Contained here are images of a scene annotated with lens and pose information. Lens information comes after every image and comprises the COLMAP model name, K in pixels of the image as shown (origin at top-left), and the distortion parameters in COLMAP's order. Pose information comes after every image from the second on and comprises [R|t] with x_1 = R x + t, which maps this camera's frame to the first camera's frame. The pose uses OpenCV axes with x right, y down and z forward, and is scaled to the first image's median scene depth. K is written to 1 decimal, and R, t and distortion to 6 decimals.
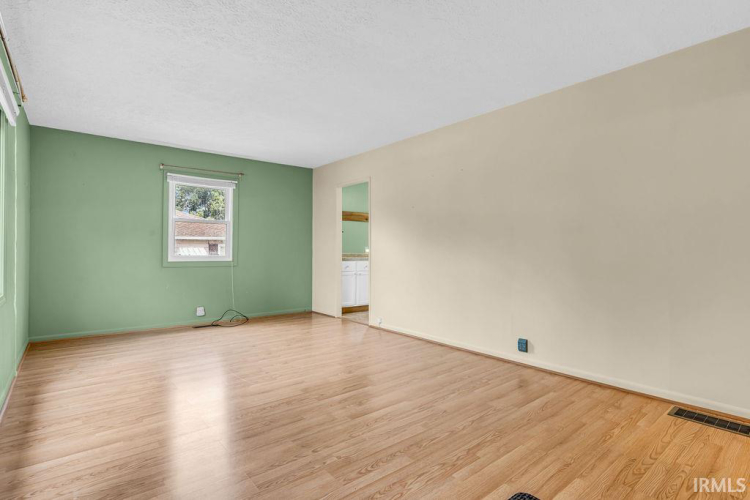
lens RADIAL K [[366.9, 0, 372.6], [0, 366.9, 244.0], [0, 0, 1]] dist [-0.003004, -0.000071]
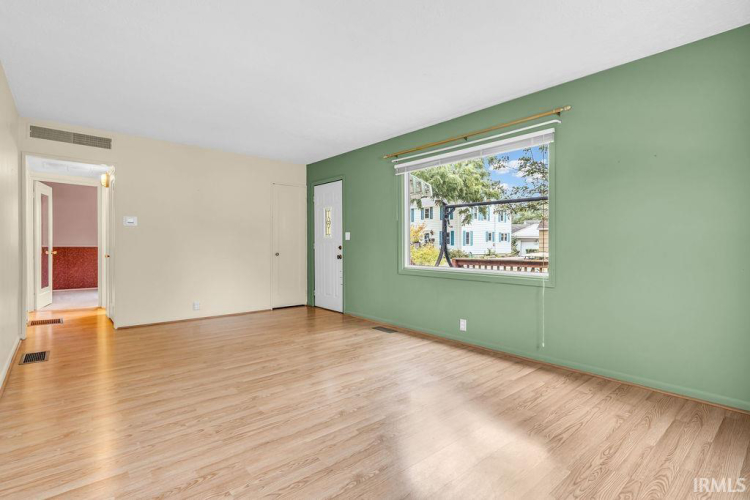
lens RADIAL K [[366.9, 0, 372.6], [0, 366.9, 244.0], [0, 0, 1]] dist [-0.003004, -0.000071]
pose [[-0.999830, -0.001708, -0.018340, -0.344103], [-0.001523, 0.999948, -0.010061, 0.026456], [0.018356, -0.010032, -0.999781, 2.047923]]
